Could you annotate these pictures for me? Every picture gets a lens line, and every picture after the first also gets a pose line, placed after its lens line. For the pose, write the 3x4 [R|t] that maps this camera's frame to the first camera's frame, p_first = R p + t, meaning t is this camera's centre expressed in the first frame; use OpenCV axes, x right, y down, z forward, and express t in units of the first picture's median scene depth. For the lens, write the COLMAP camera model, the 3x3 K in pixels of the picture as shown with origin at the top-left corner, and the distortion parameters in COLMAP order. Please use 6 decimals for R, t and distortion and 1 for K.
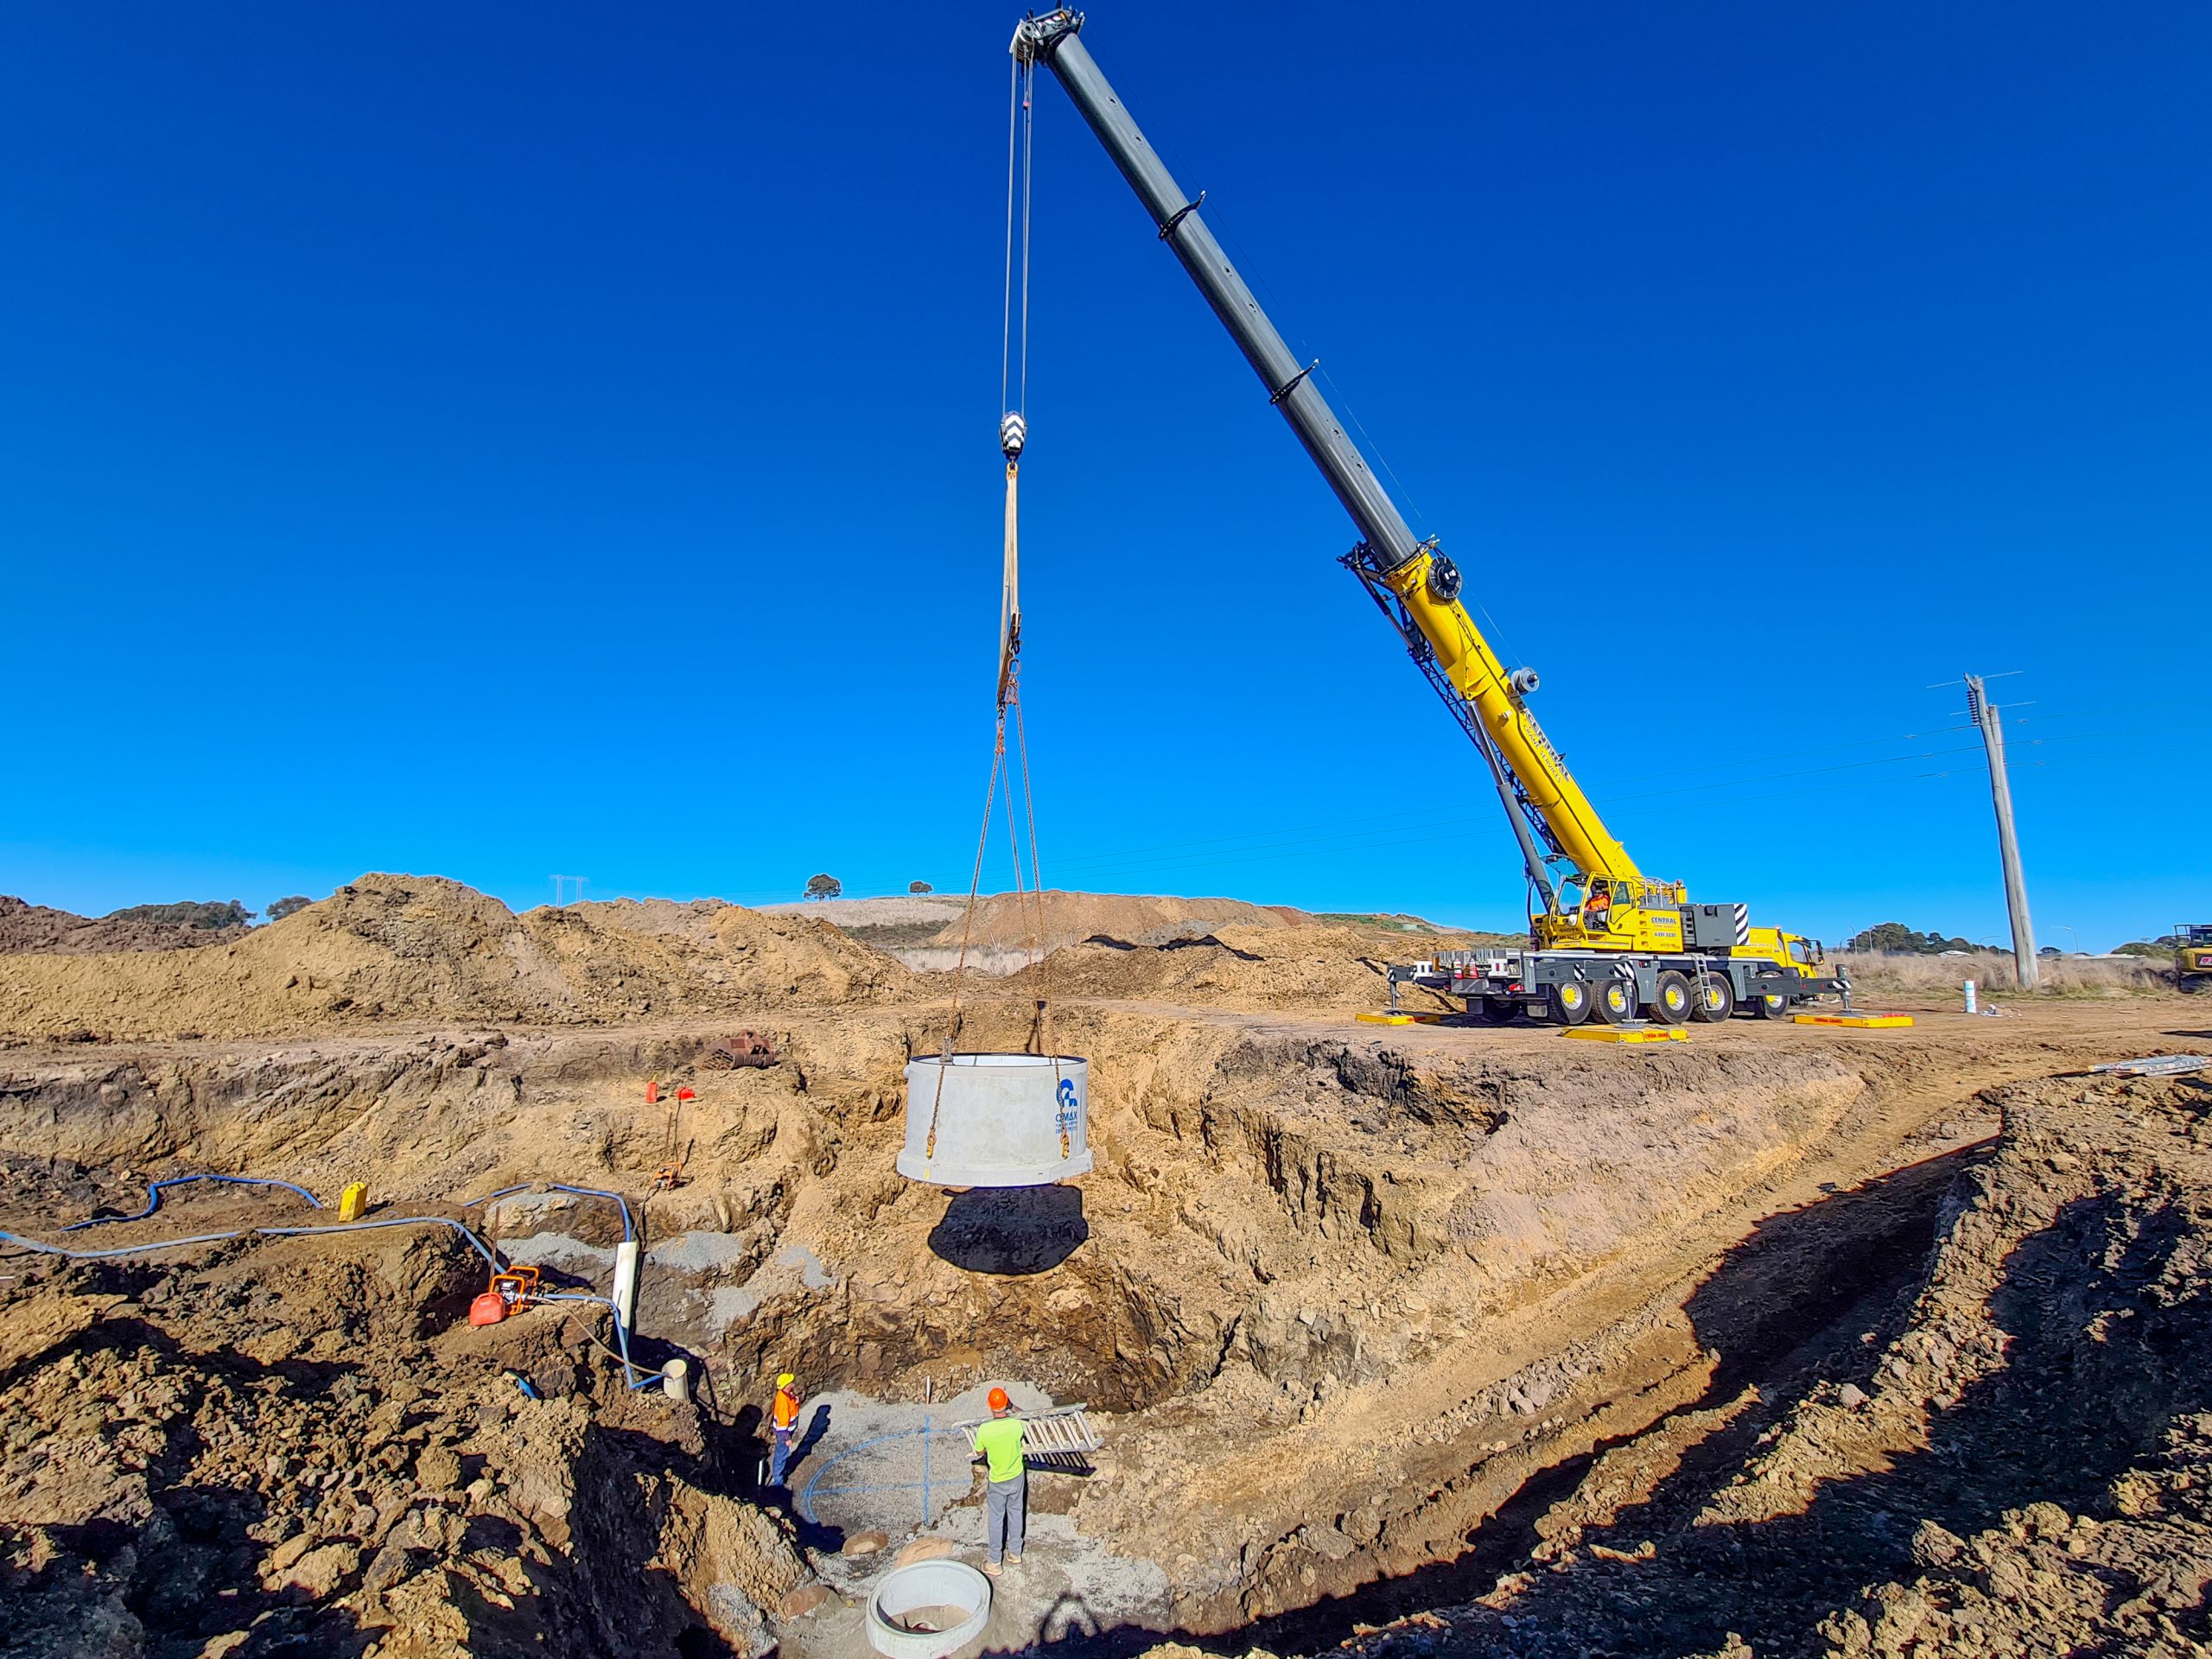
lens RADIAL K [[912.2, 0, 1098.9], [0, 912.2, 844.0], [0, 0, 1]] dist [-0.008712, 0.003551]
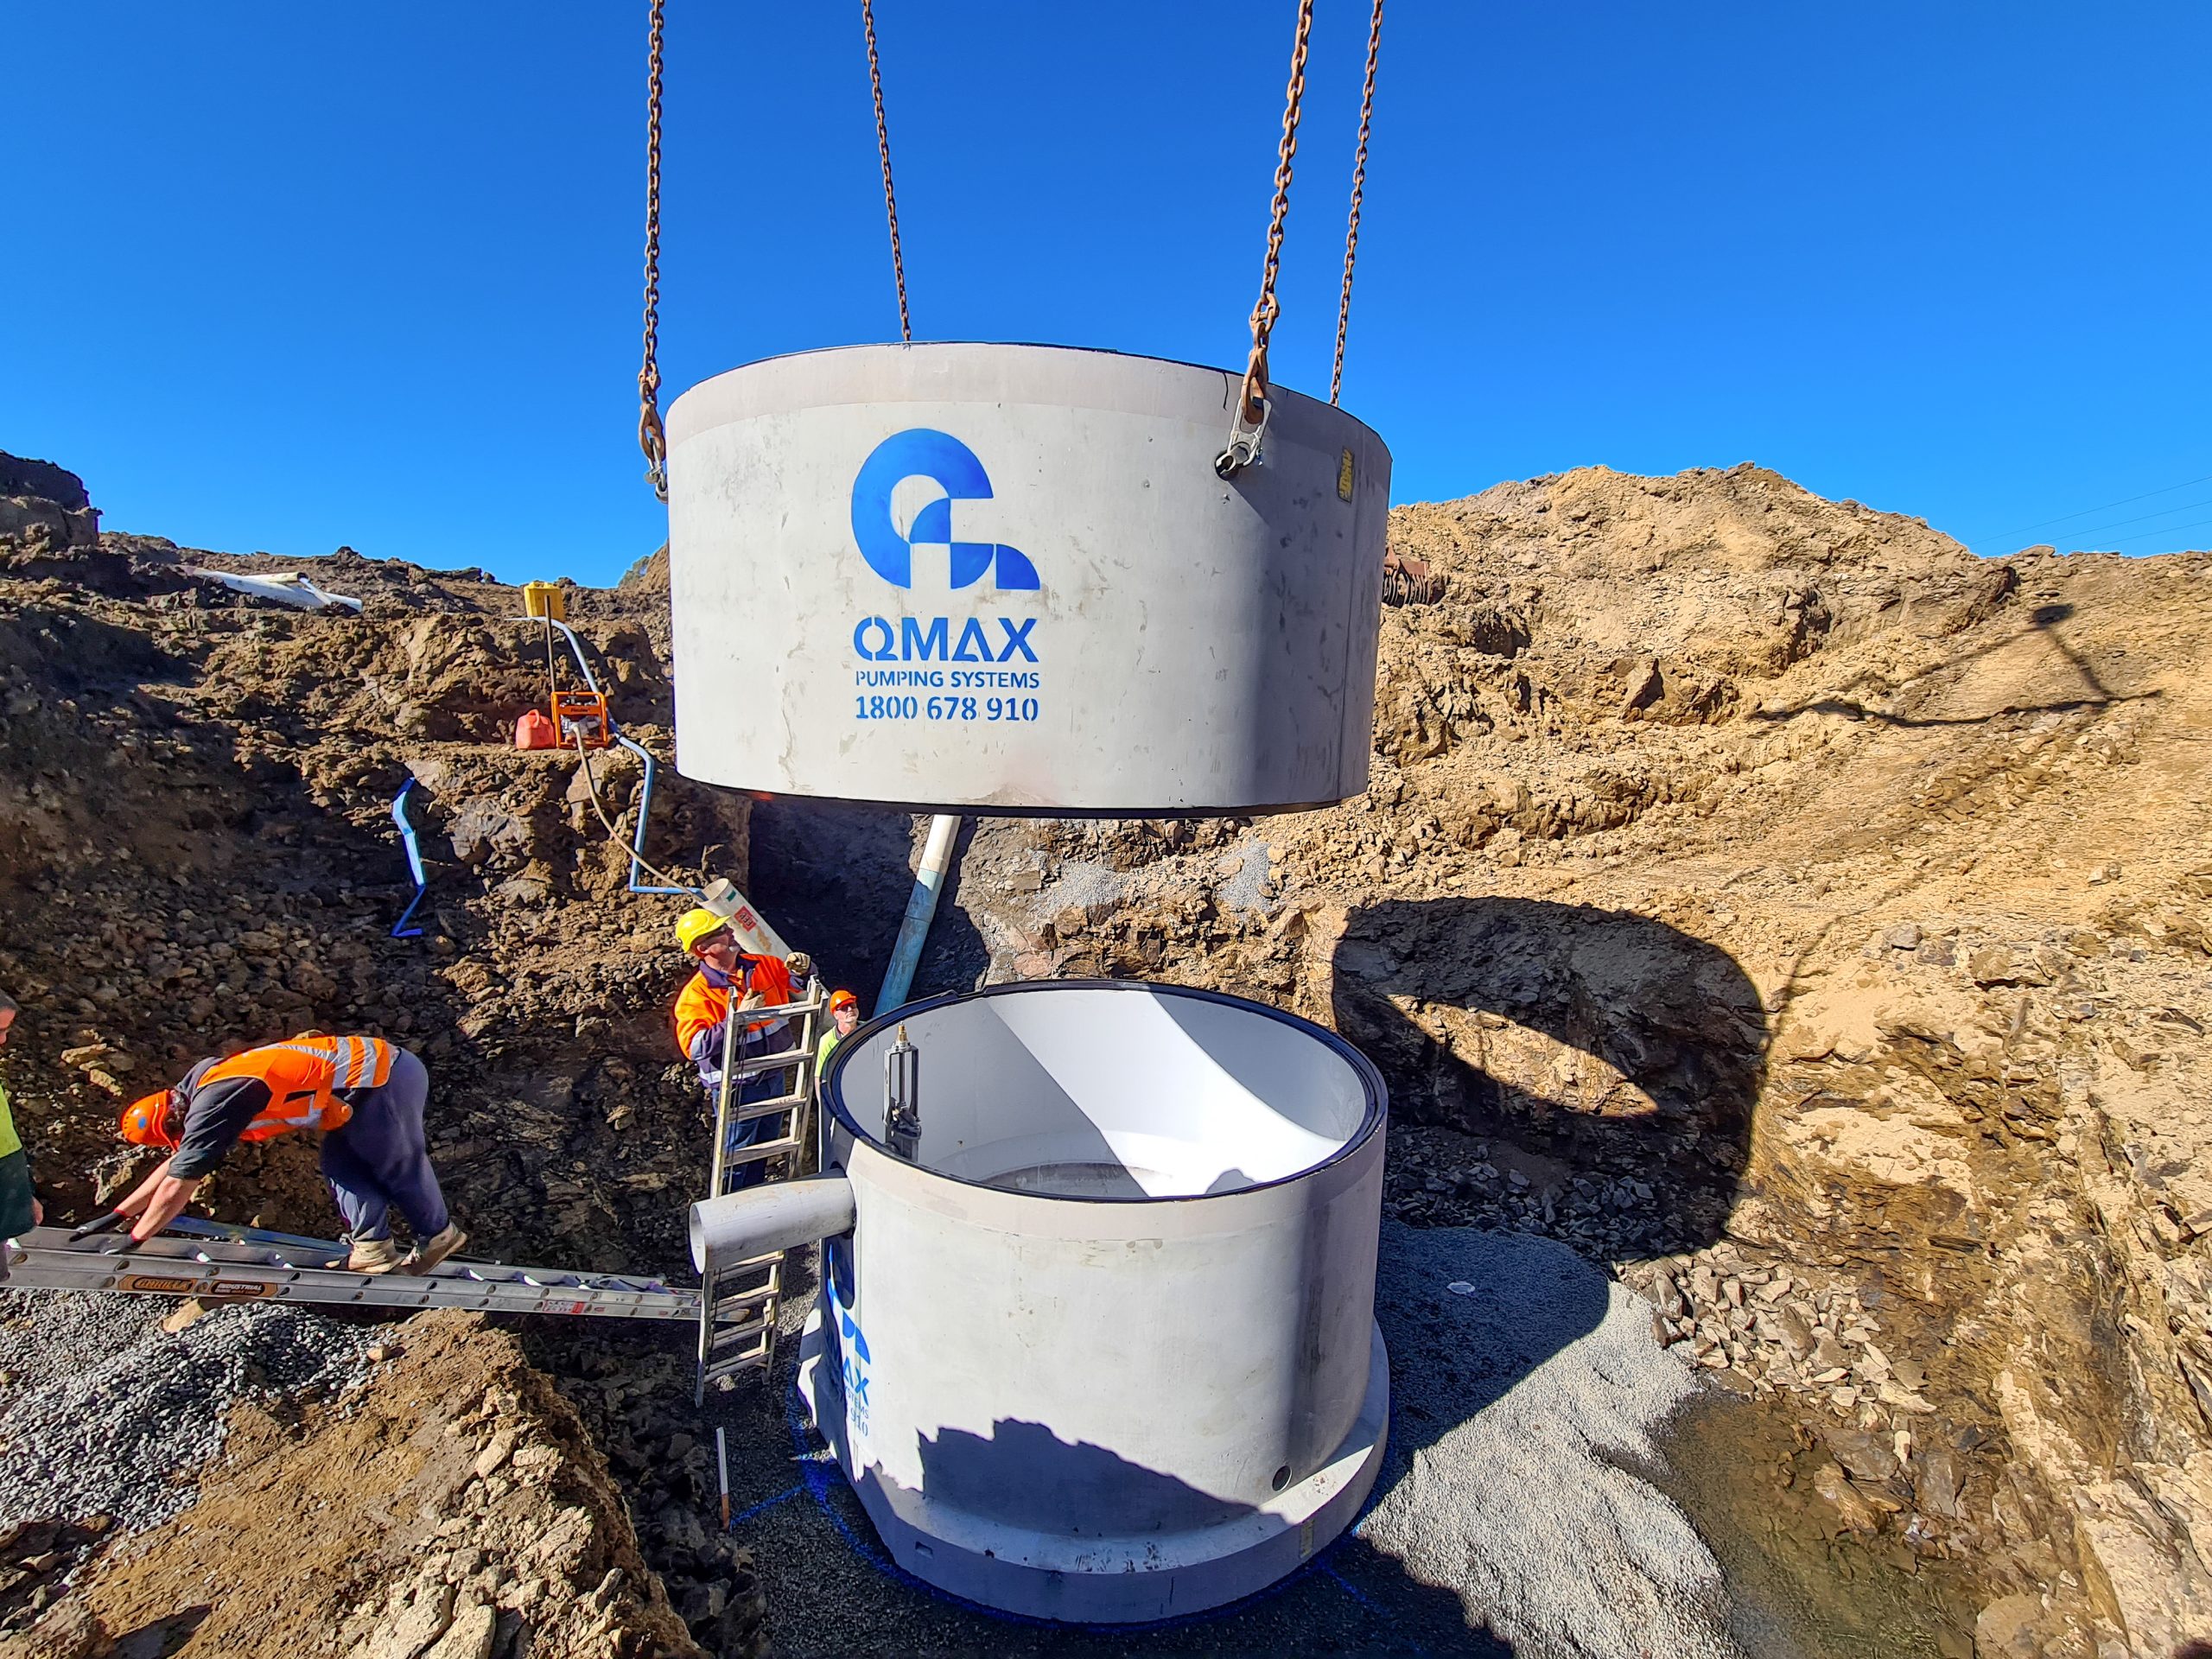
lens RADIAL K [[902.2, 0, 1099.6], [0, 902.2, 845.6], [0, 0, 1]] dist [-0.005563, 0.000739]
pose [[0.455722, 0.129533, -0.880647, 0.103364], [0.113214, 0.972885, 0.201686, 0.332685], [0.882893, -0.191615, 0.428700, 0.702986]]
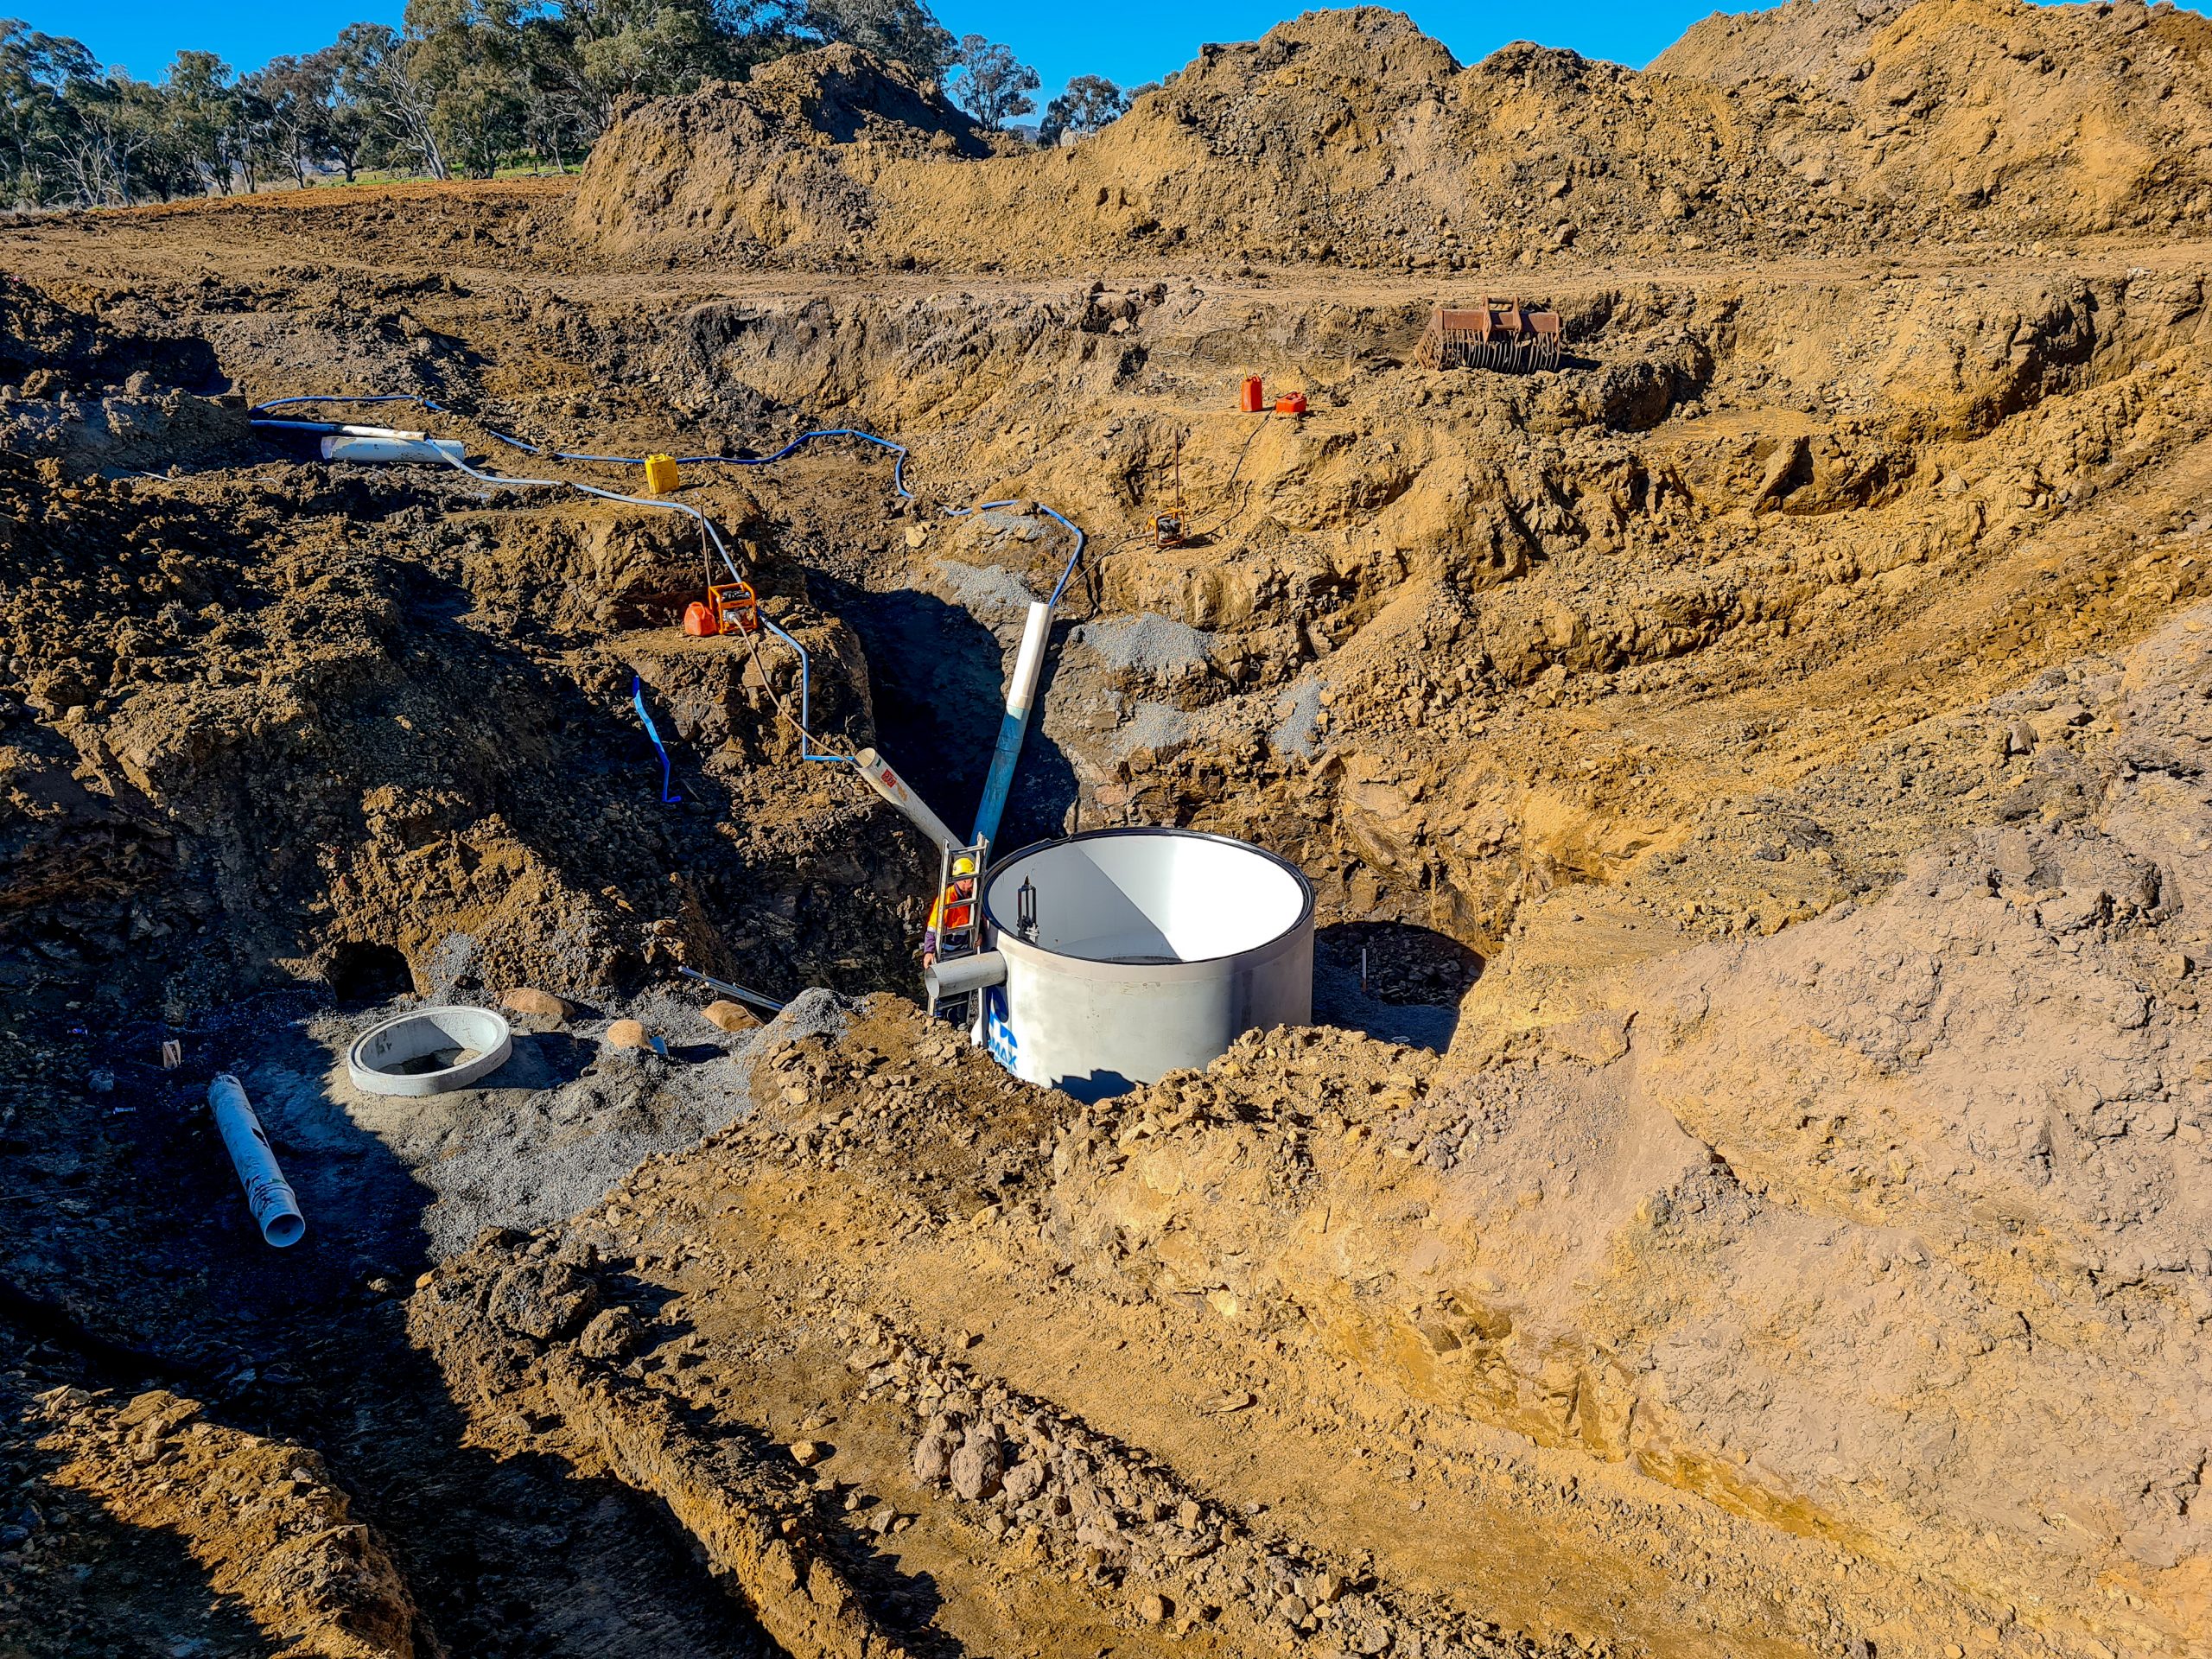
lens RADIAL K [[1651.7, 0, 1106.0], [0, 1651.7, 829.5], [0, 0, 1]] dist [0.074904, -0.075708]
pose [[0.370719, 0.335865, -0.865888, 0.598765], [0.152517, 0.897647, 0.413482, 0.062674], [0.916136, -0.285349, 0.281550, 0.559270]]
